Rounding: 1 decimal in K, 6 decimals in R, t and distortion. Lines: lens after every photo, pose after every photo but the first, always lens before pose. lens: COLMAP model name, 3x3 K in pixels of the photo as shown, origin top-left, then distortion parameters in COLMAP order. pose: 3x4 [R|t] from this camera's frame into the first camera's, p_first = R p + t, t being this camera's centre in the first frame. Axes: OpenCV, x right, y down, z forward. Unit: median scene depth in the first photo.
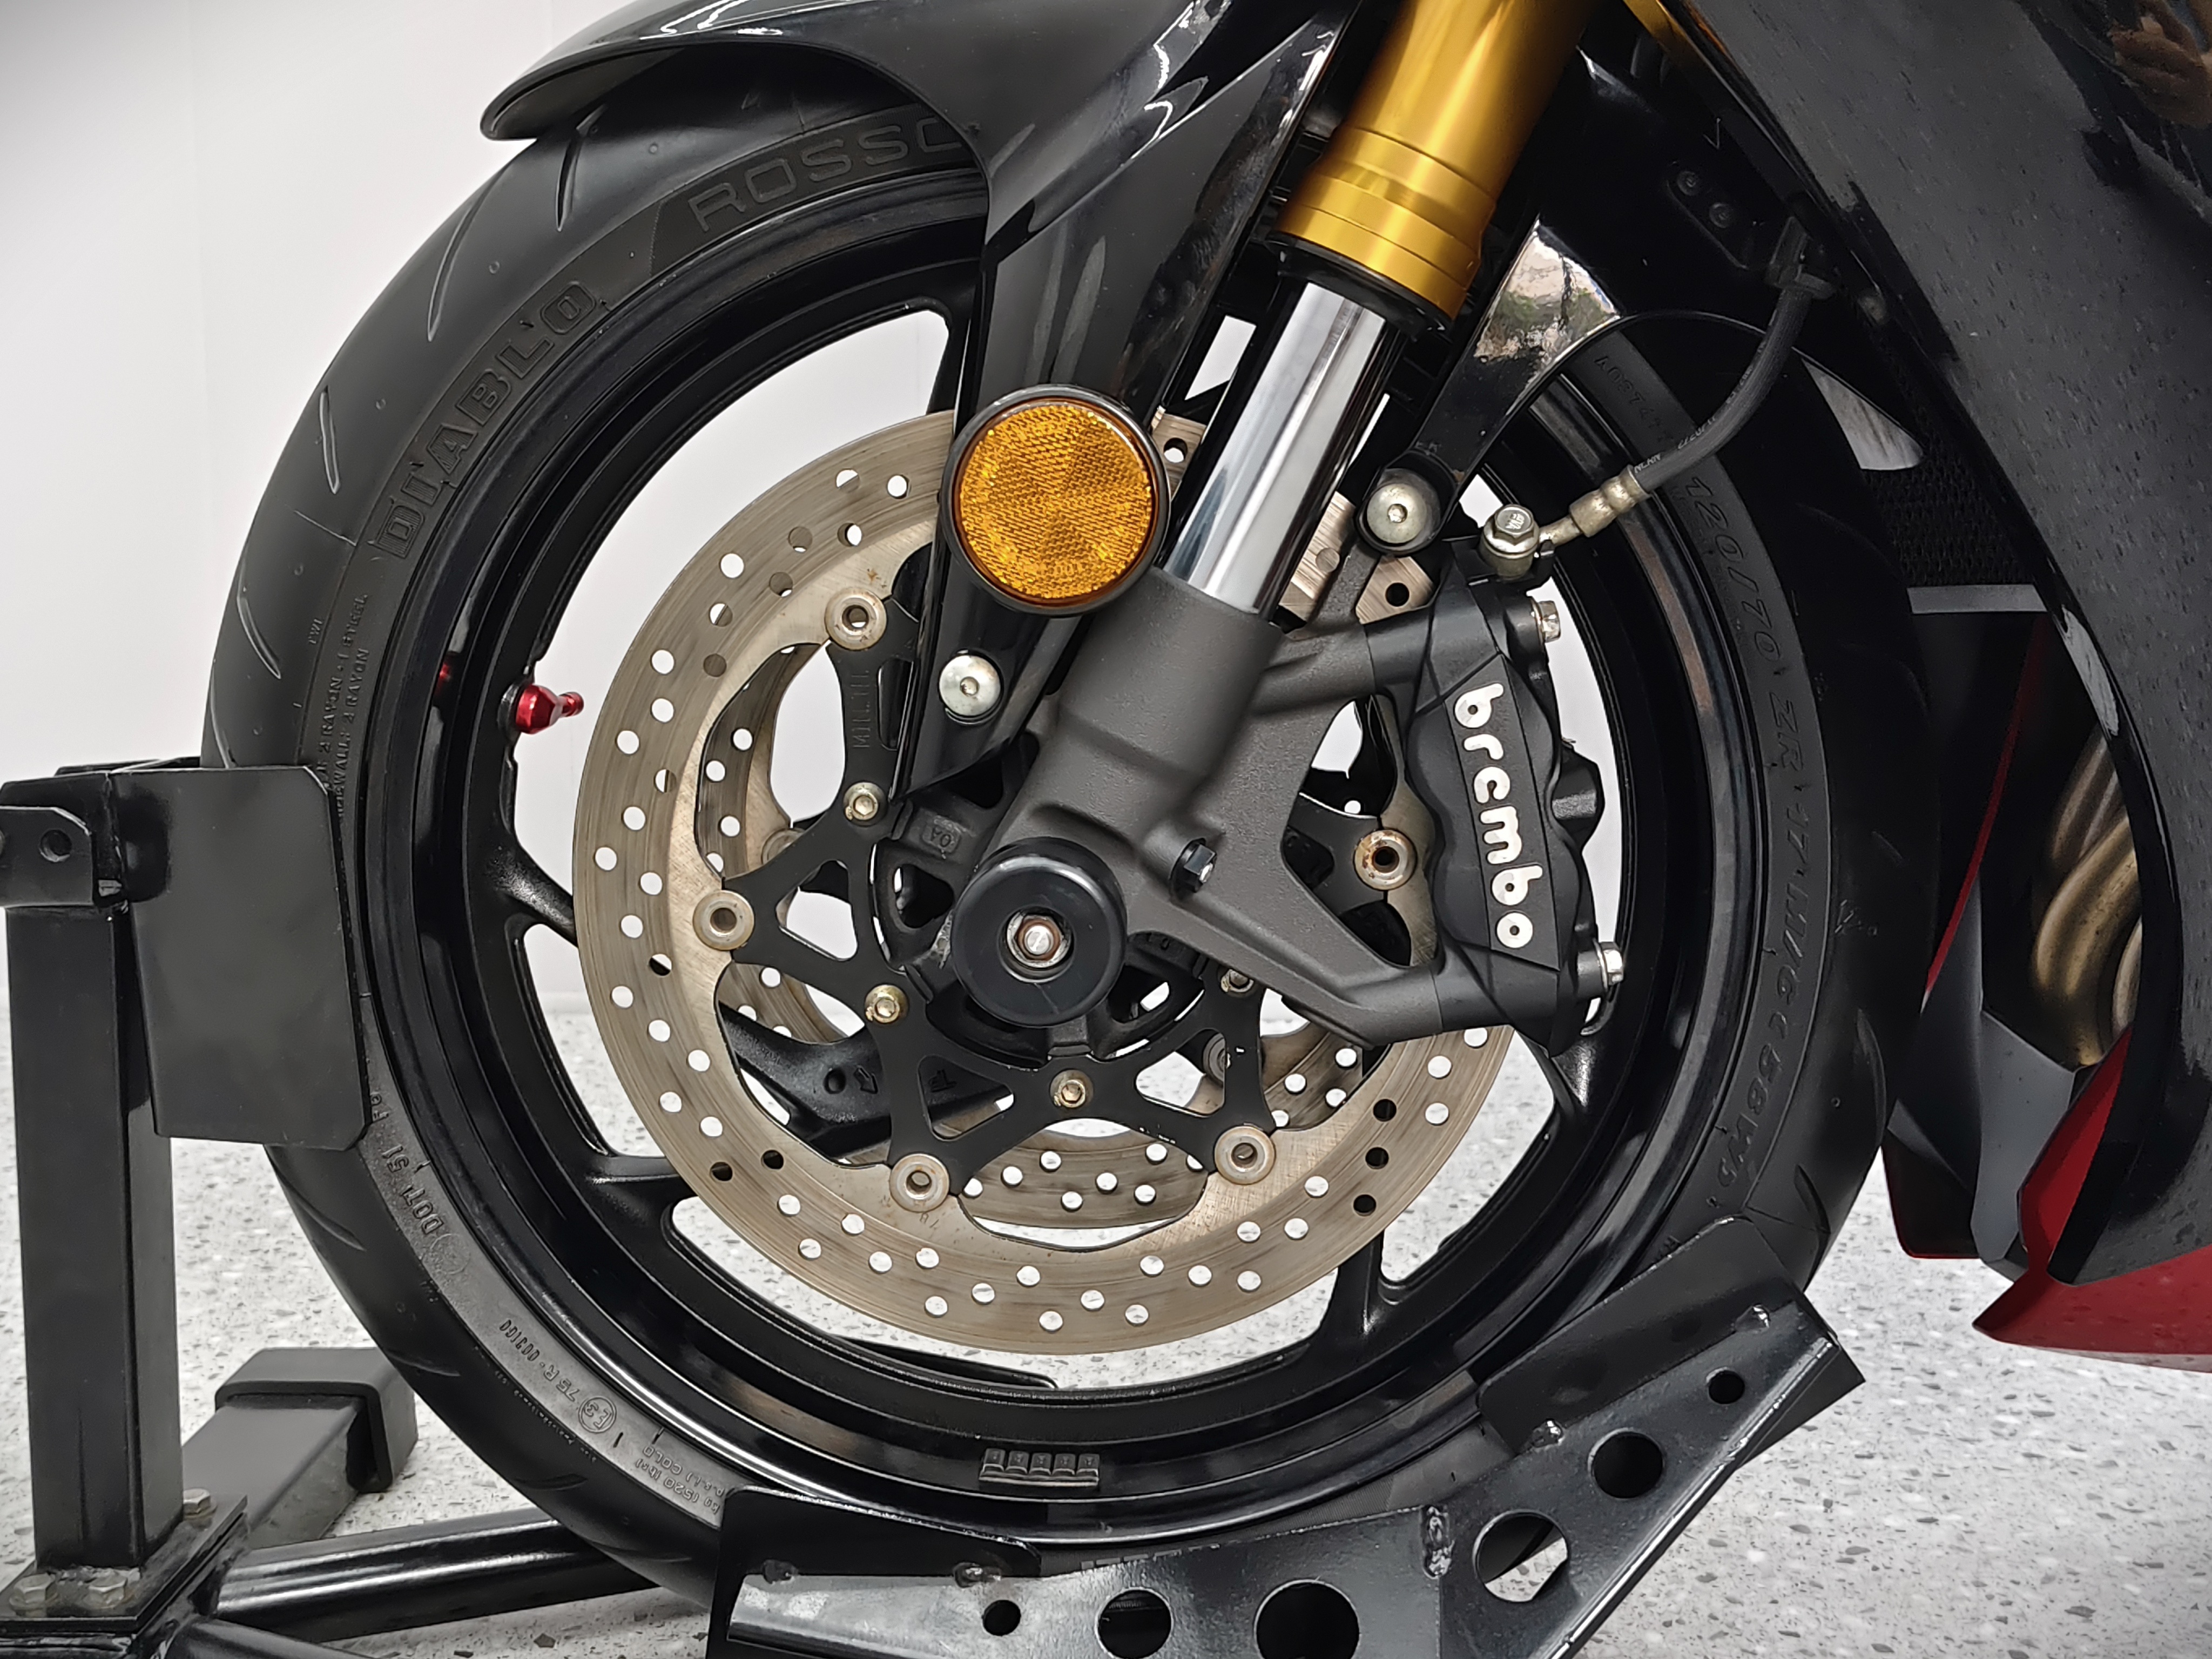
lens RADIAL K [[2281.2, 0, 1106.0], [0, 2281.2, 829.5], [0, 0, 1]] dist [0.014567, 0.011359]
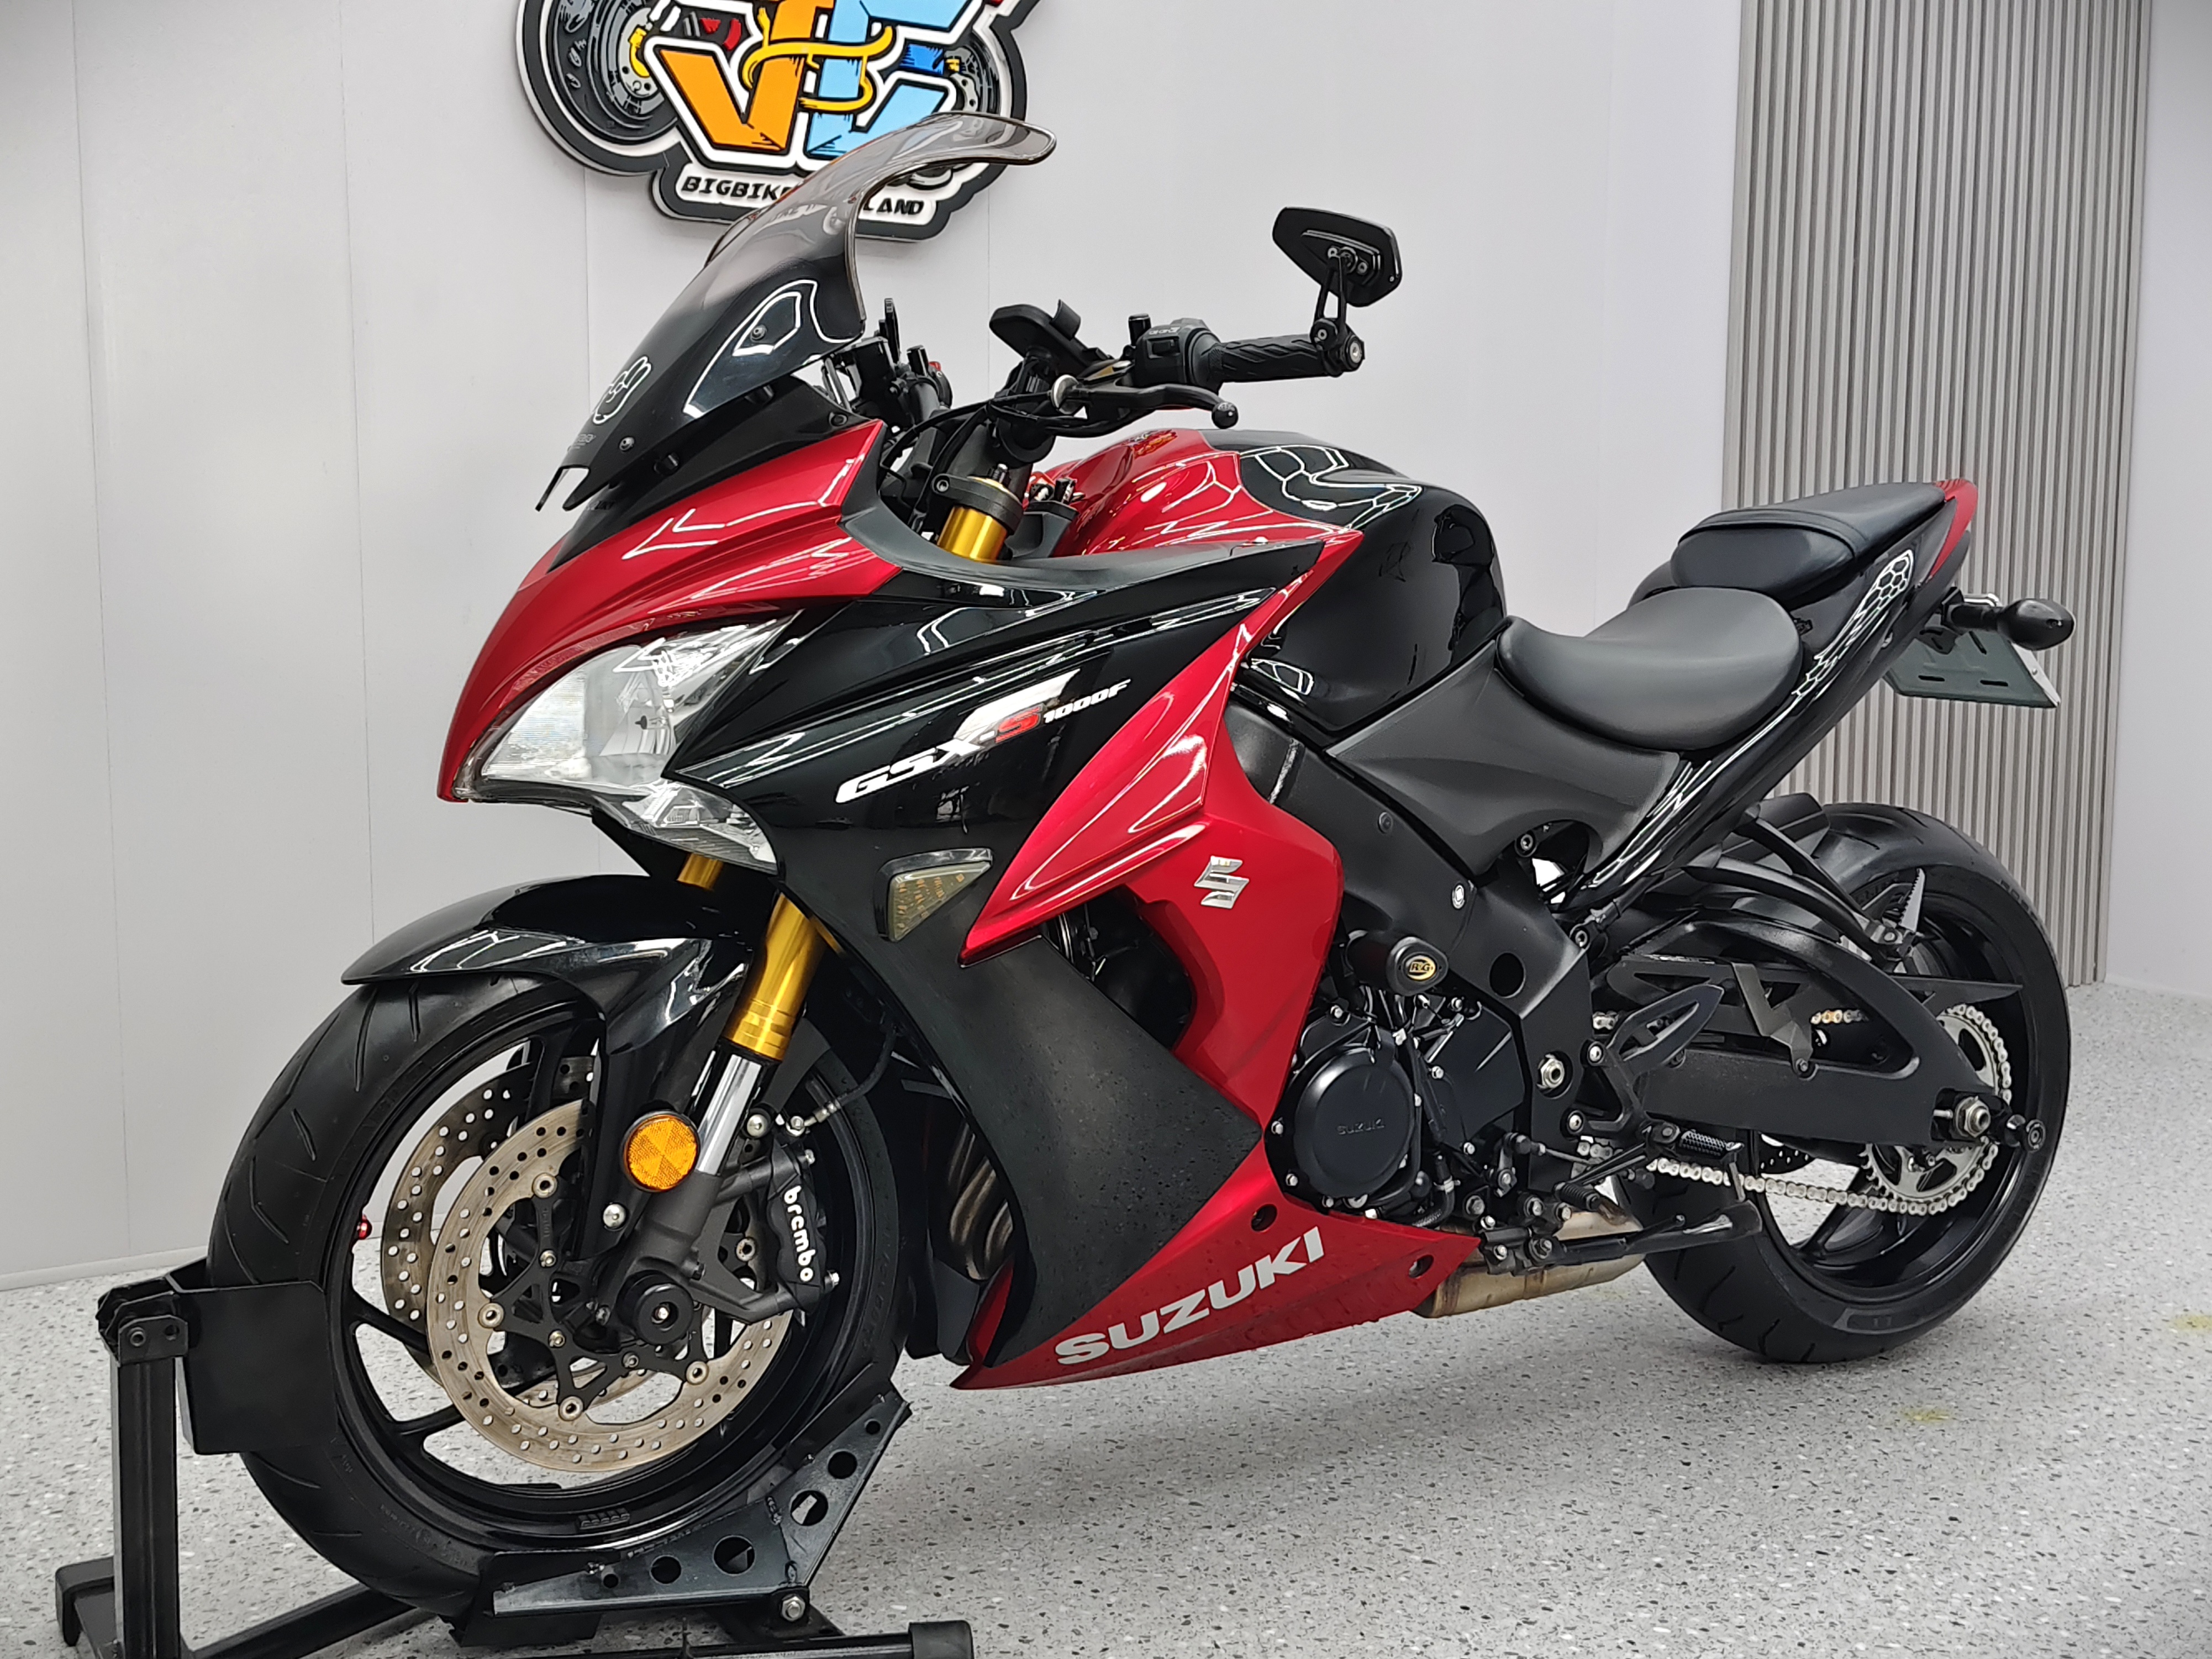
lens RADIAL K [[2374.6, 0, 1106.0], [0, 2374.6, 829.5], [0, 0, 1]] dist [0.013363, 0.029834]
pose [[0.835464, -0.057468, 0.546532, -1.008301], [0.055592, 0.998254, 0.019985, -0.506673], [-0.546726, 0.013686, 0.837200, -1.516755]]
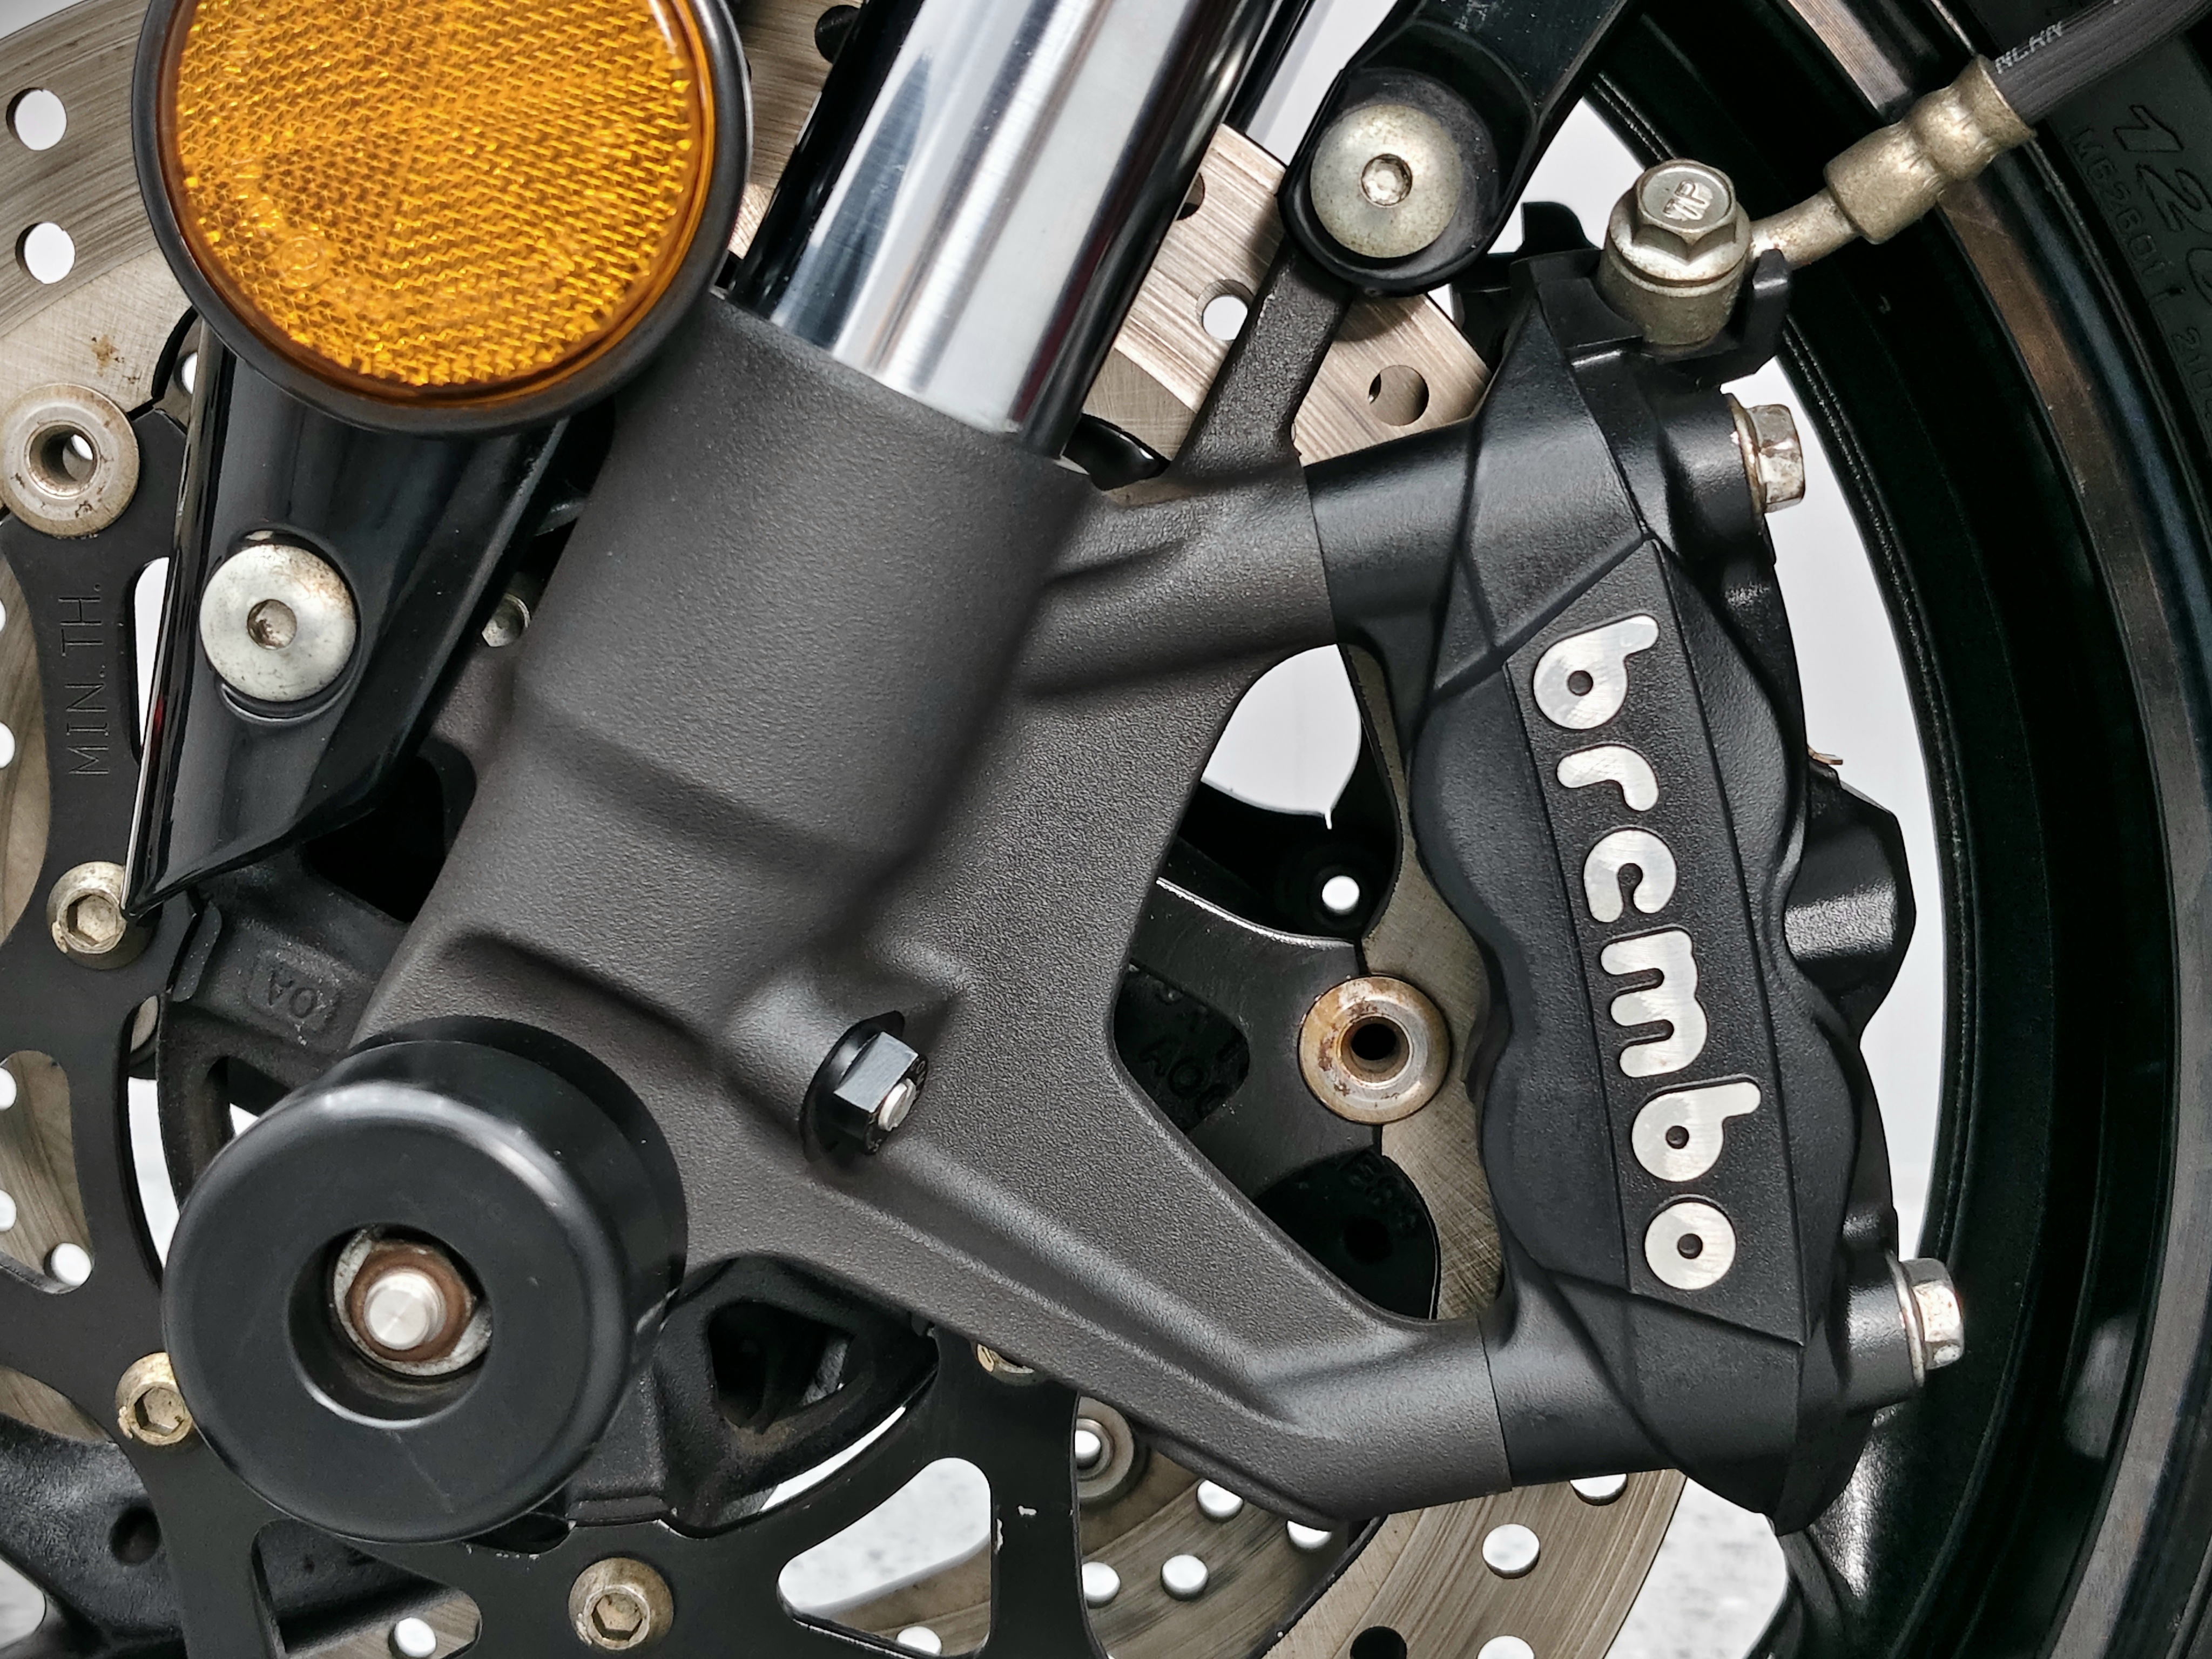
lens RADIAL K [[3288.2, 0, 1106.0], [0, 3288.2, 829.5], [0, 0, 1]] dist [0.006010, 0.024689]
pose [[0.999974, -0.001721, -0.006944, 0.081822], [0.001693, 0.999990, -0.004050, -0.024748], [0.006951, 0.004038, 0.999968, 0.429155]]
